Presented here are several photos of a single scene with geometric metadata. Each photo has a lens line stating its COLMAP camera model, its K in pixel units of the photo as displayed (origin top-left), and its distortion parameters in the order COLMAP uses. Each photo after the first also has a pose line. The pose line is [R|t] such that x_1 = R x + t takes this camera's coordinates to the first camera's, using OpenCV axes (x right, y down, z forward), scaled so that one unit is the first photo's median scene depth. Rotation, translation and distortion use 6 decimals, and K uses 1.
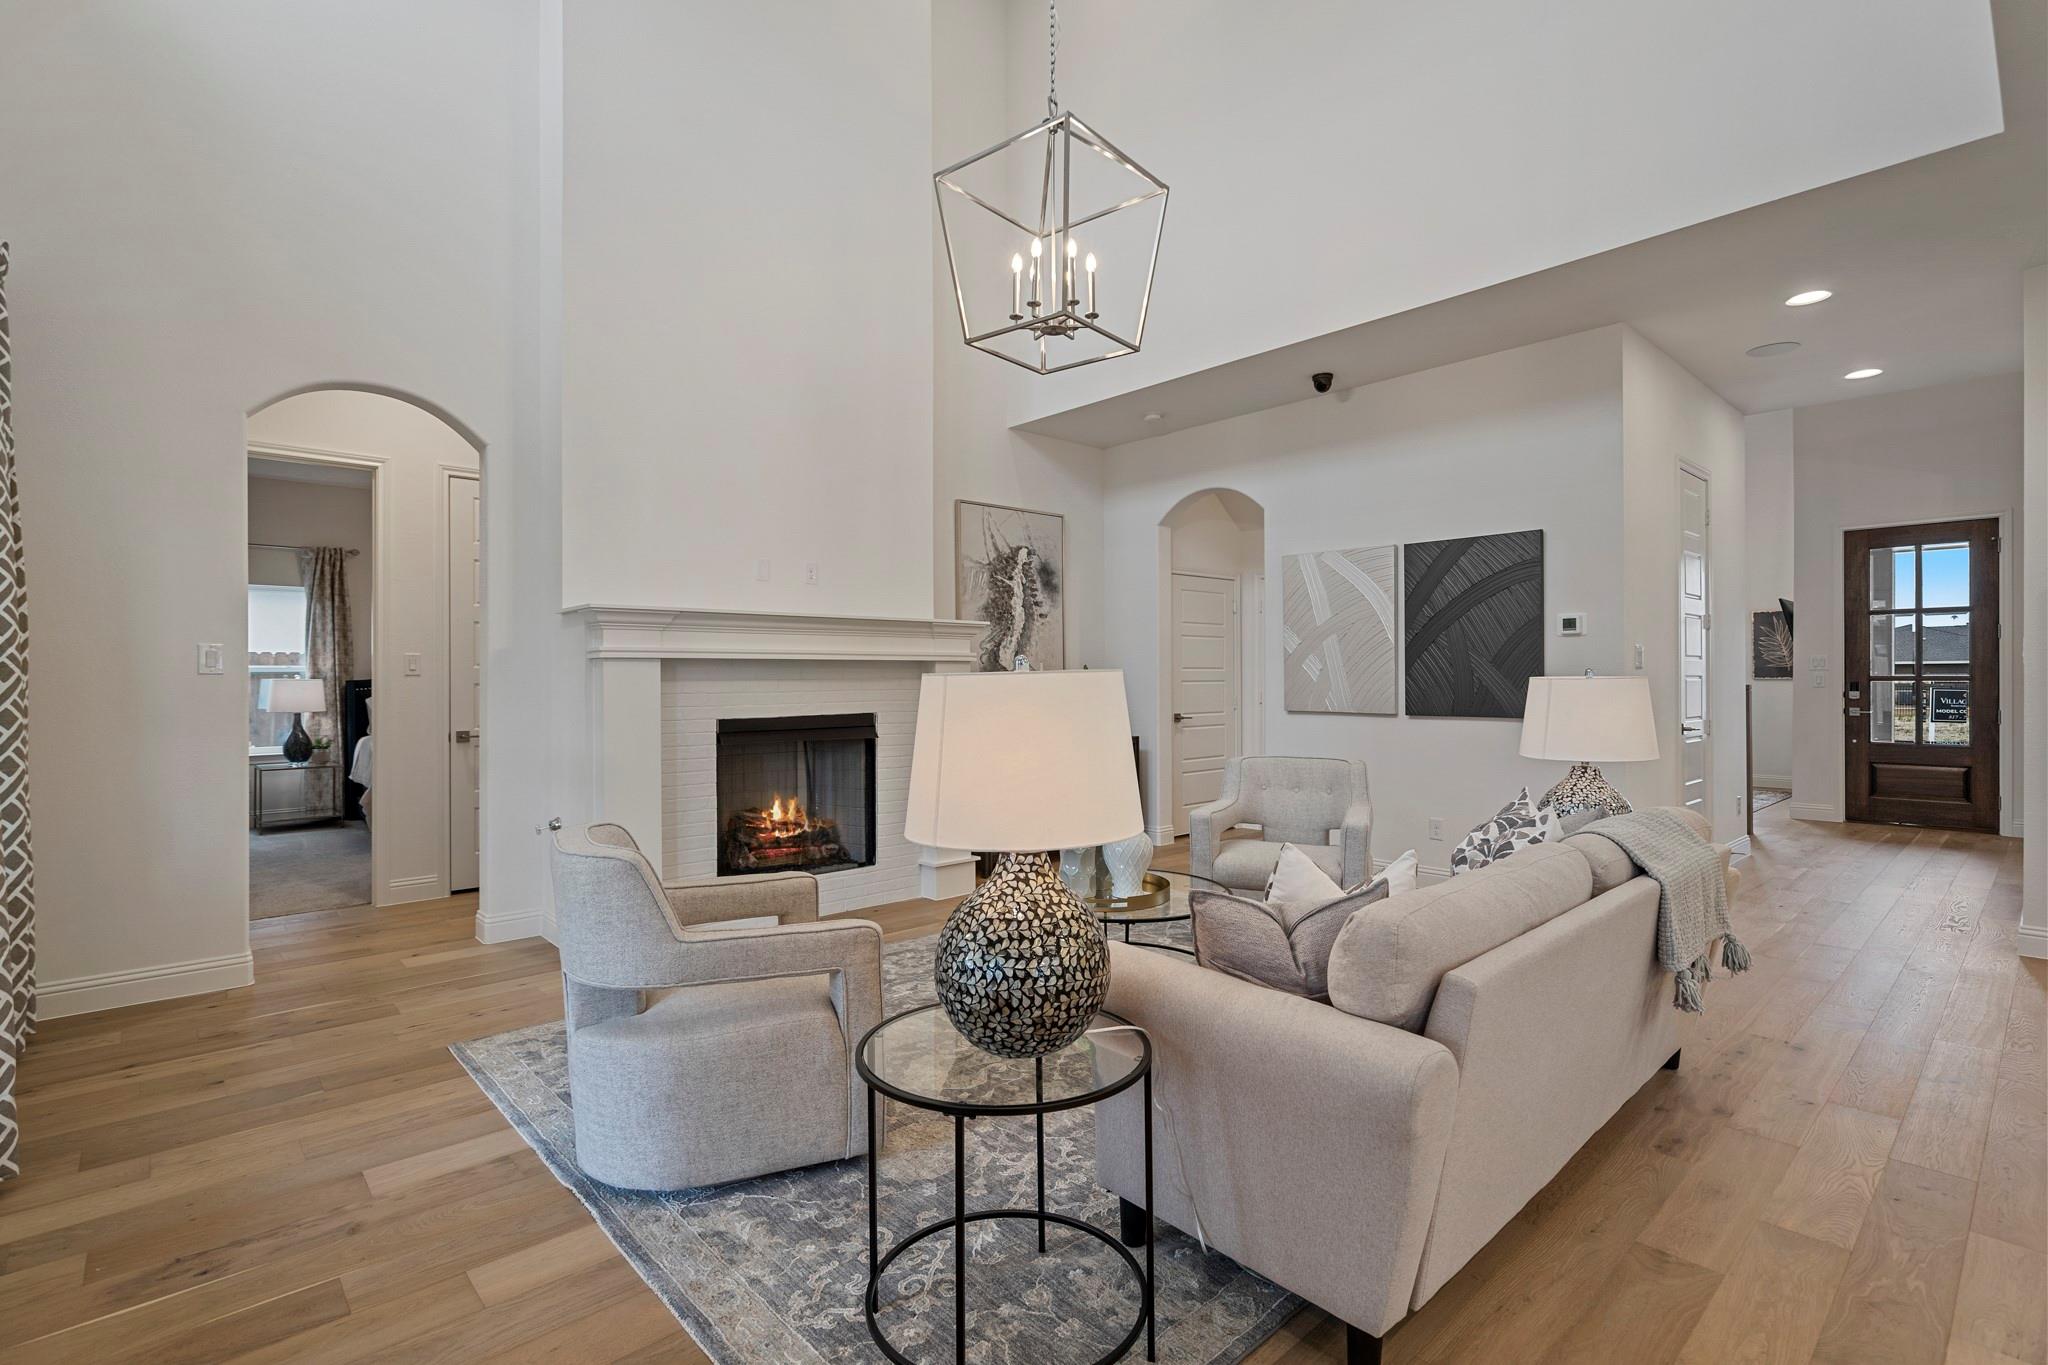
lens RADIAL K [[938.0, 0, 1024.0], [0, 938.0, 682.5], [0, 0, 1]] dist [-0.001388, -0.000110]
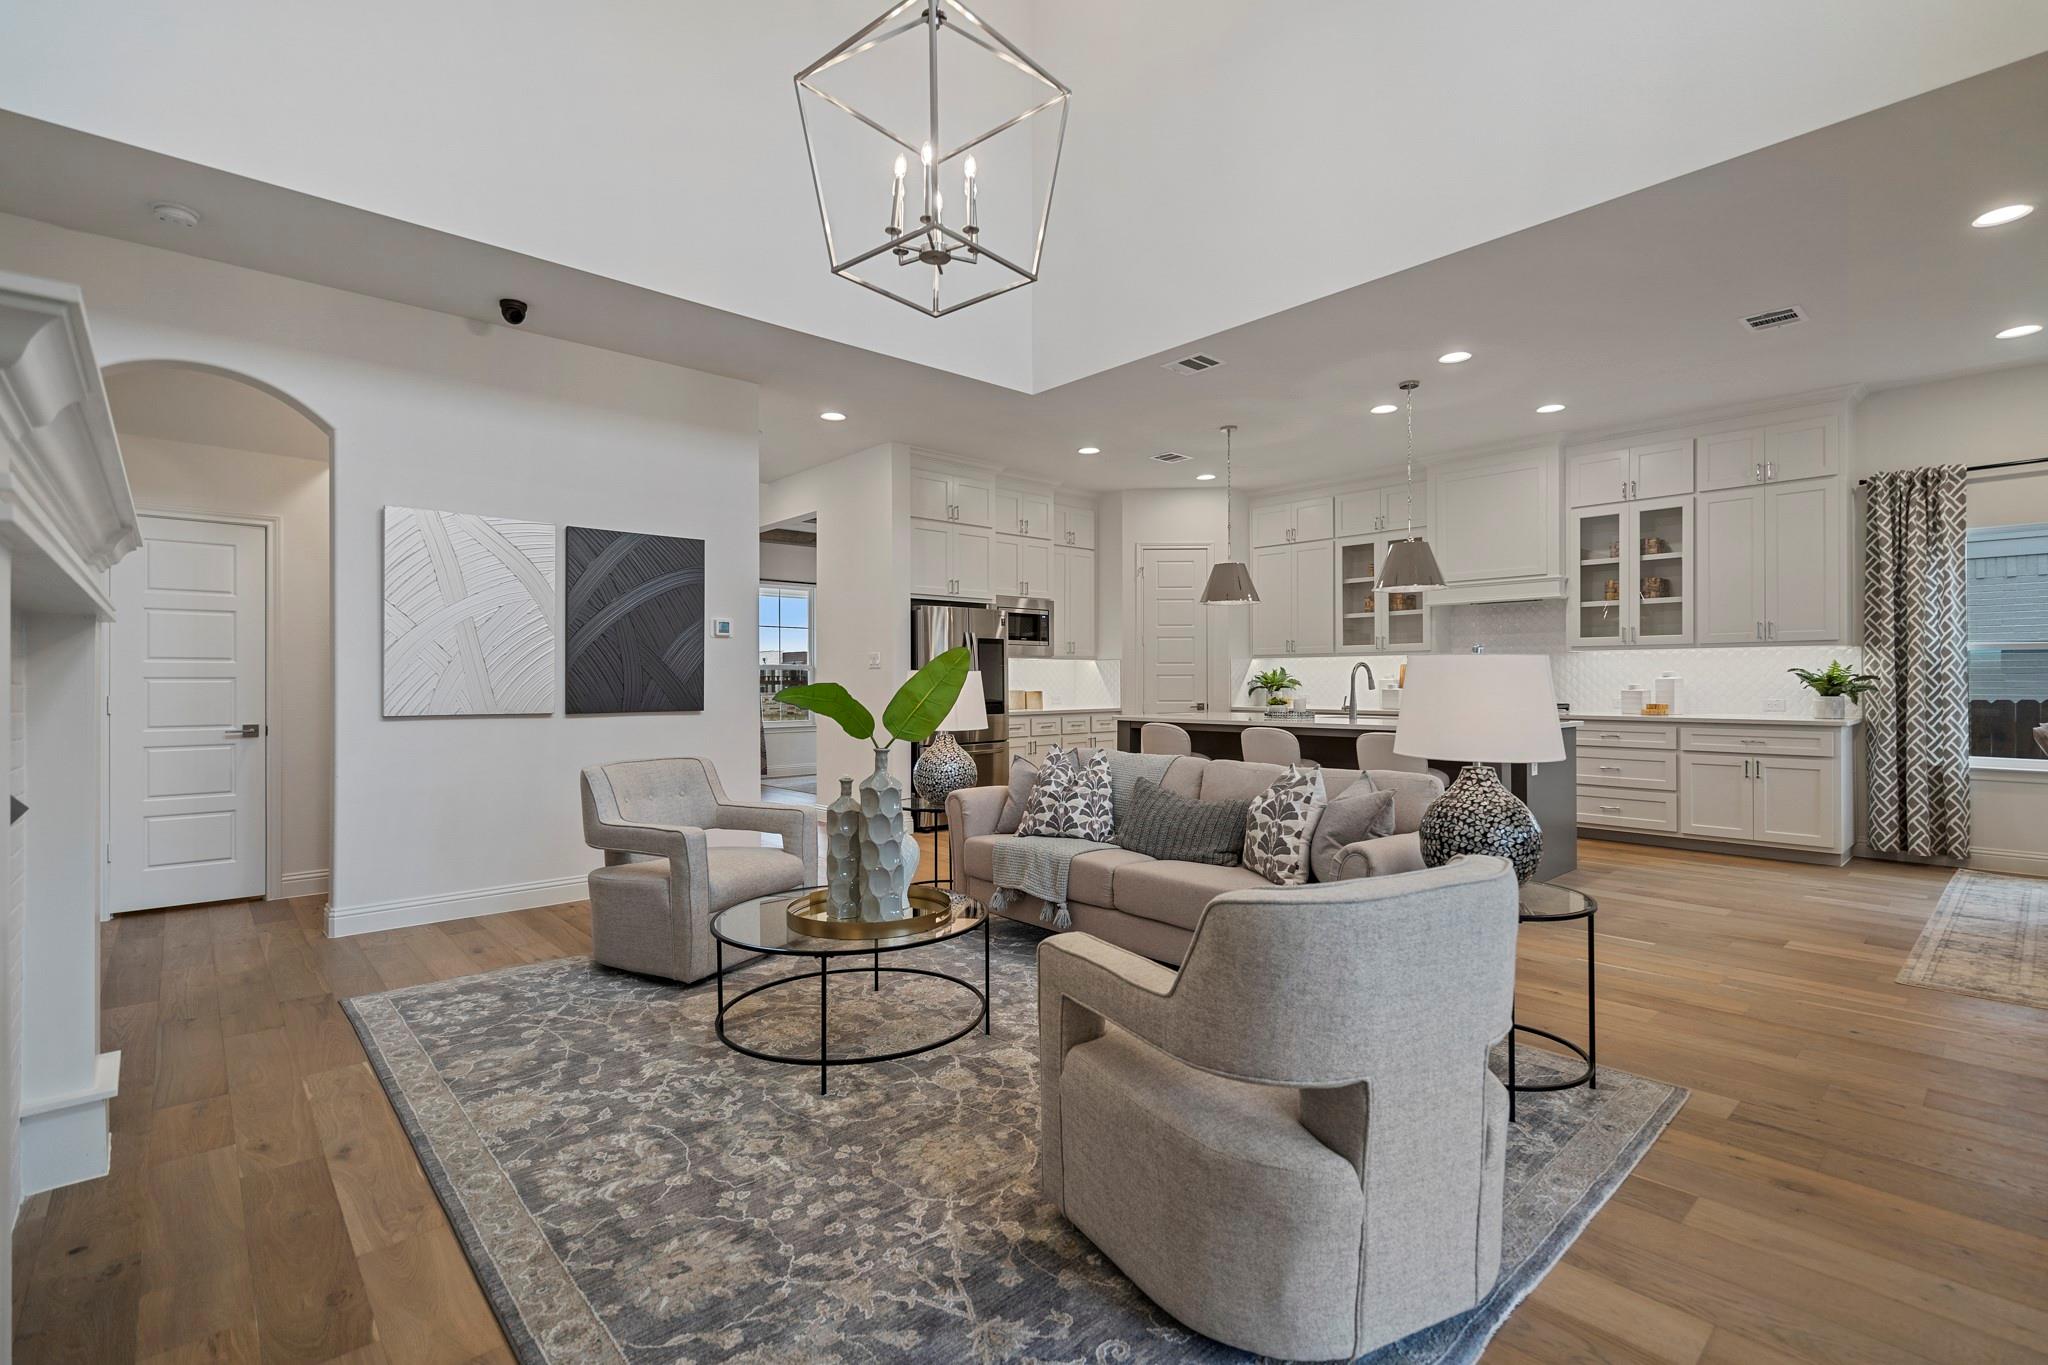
lens RADIAL K [[938.0, 0, 1024.0], [0, 938.0, 682.5], [0, 0, 1]] dist [-0.001388, -0.000110]
pose [[0.017973, 0.000436, 0.999838, -0.557616], [-0.003457, 0.999994, -0.000374, 0.004204], [-0.999833, -0.003449, 0.017974, 0.605982]]
